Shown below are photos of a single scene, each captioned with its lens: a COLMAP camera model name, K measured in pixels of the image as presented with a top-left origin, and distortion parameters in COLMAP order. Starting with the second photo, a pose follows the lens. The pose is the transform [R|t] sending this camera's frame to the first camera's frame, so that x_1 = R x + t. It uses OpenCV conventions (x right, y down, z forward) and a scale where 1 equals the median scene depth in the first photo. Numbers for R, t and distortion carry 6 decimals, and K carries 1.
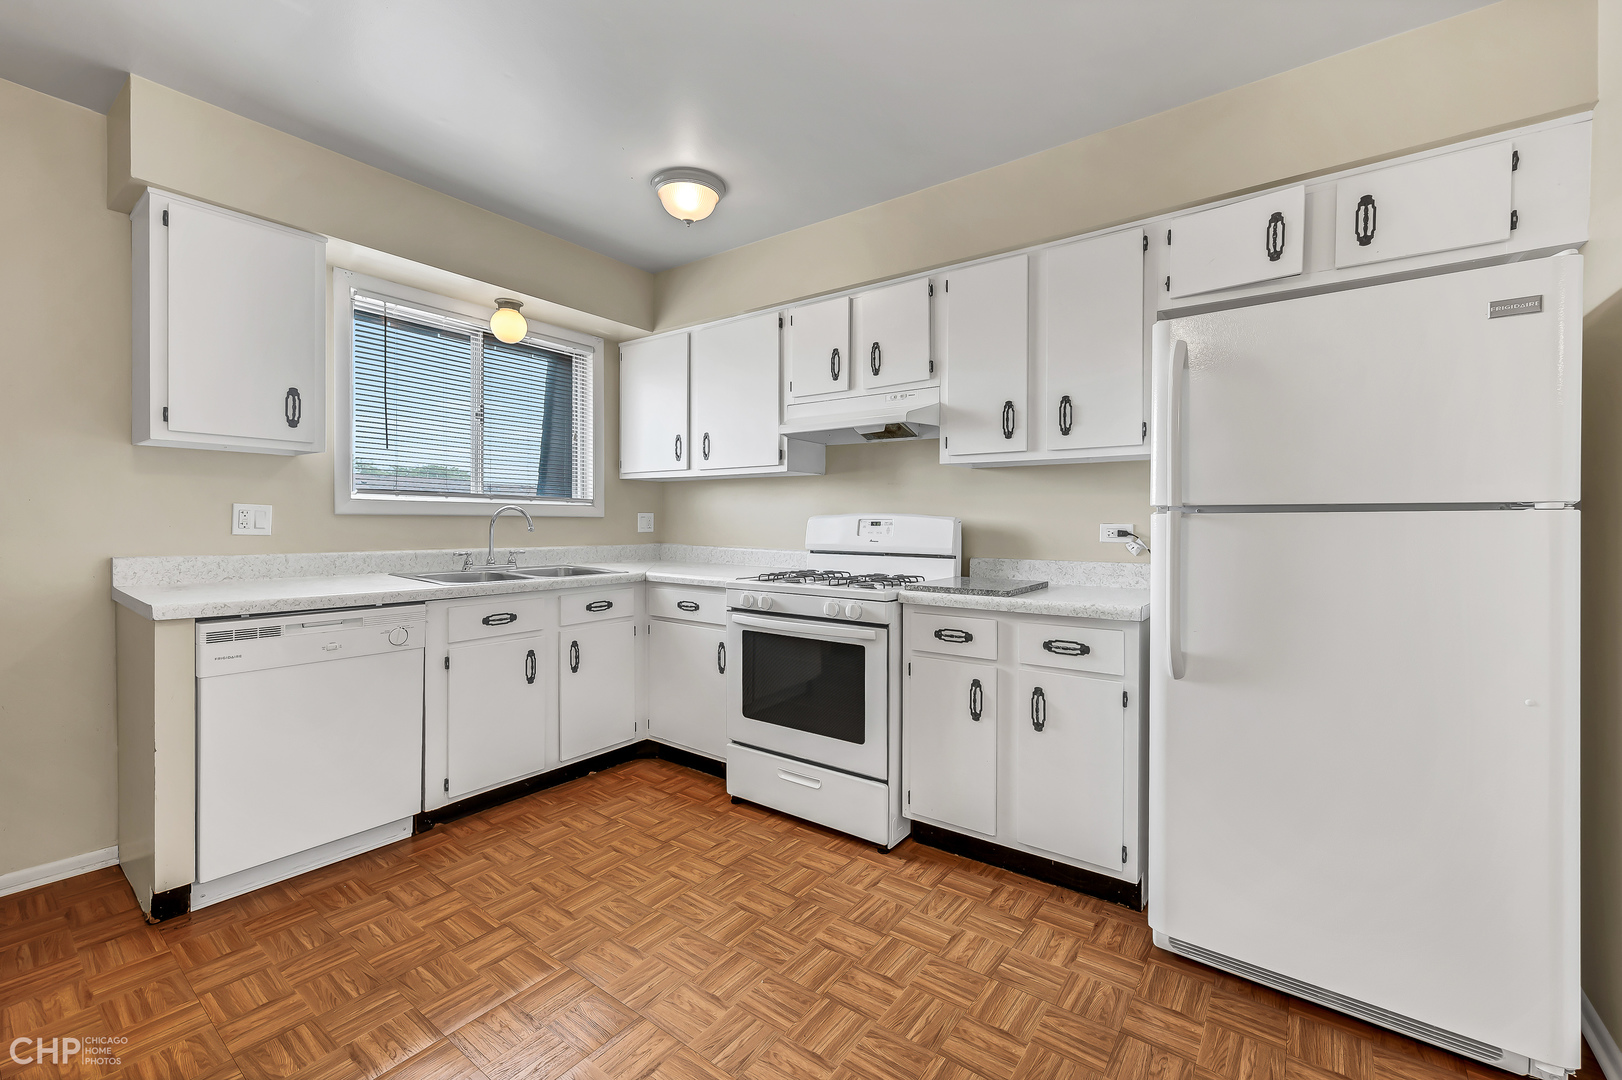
lens RADIAL K [[672.6, 0, 808.9], [0, 672.6, 531.1], [0, 0, 1]] dist [-0.002393, -0.000228]
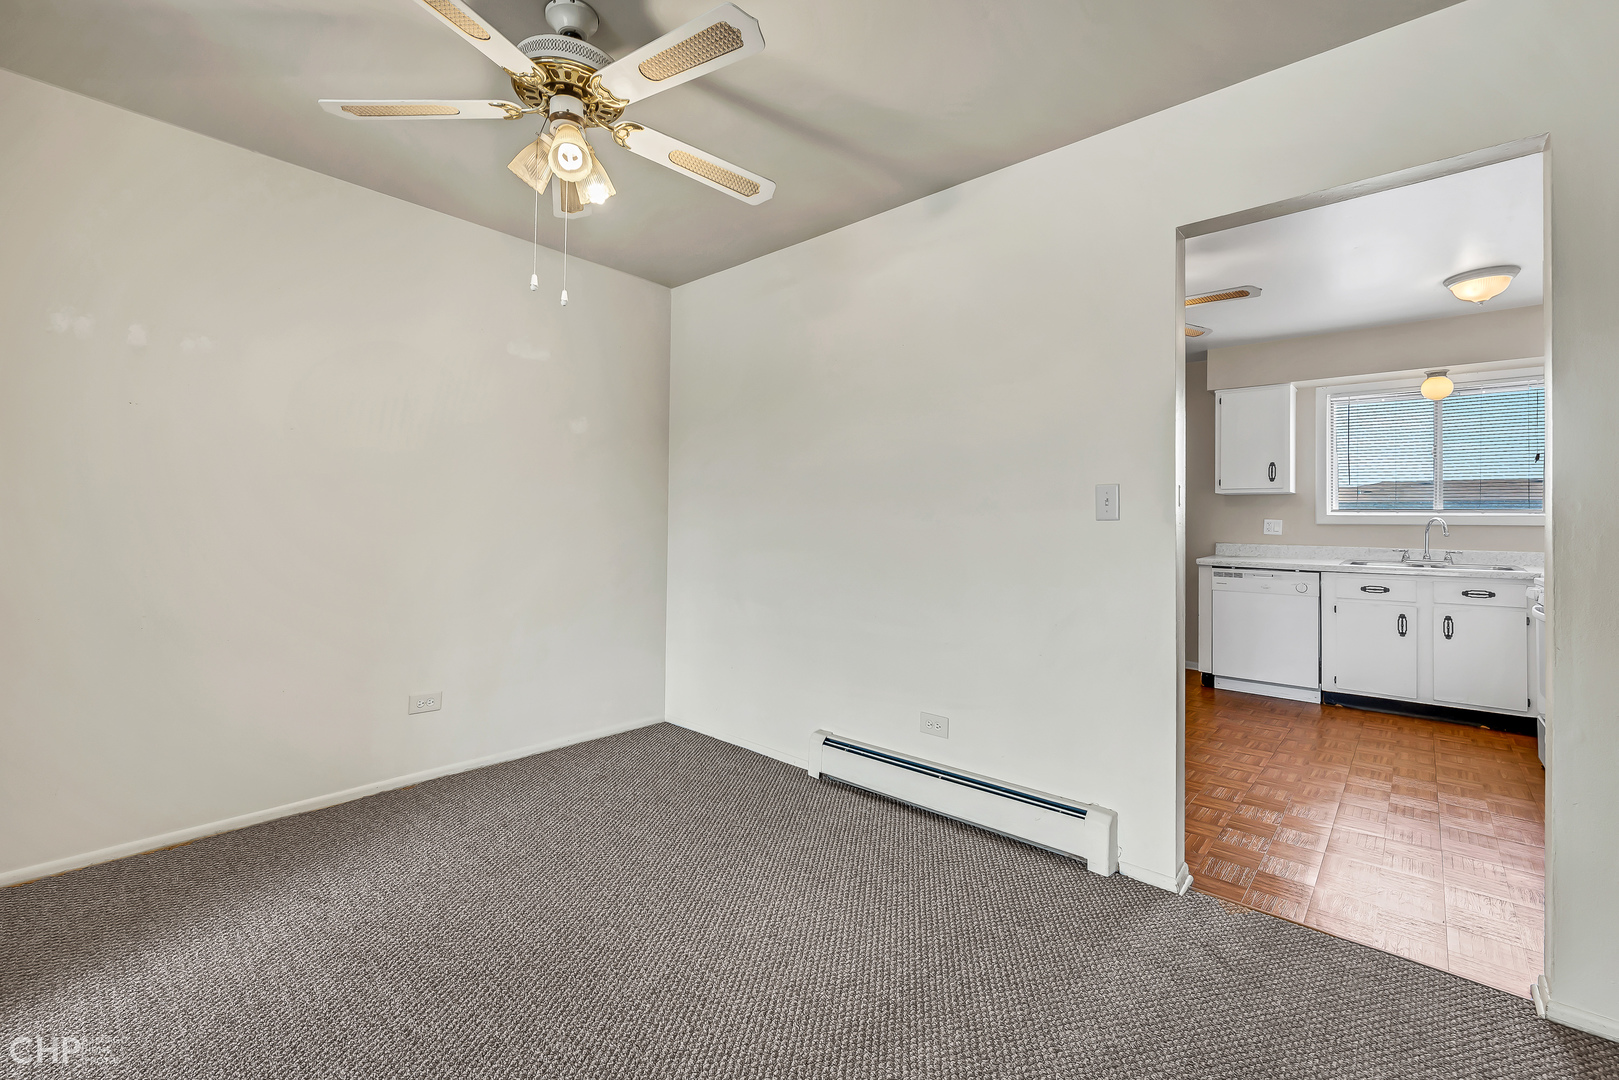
lens RADIAL K [[671.3, 0, 815.6], [0, 671.3, 528.2], [0, 0, 1]] dist [-0.002393, -0.000228]
pose [[-0.096704, 0.001333, -0.995312, 1.237764], [-0.023683, 0.999713, 0.003640, 0.011552], [0.995031, 0.023924, -0.096645, -0.167951]]
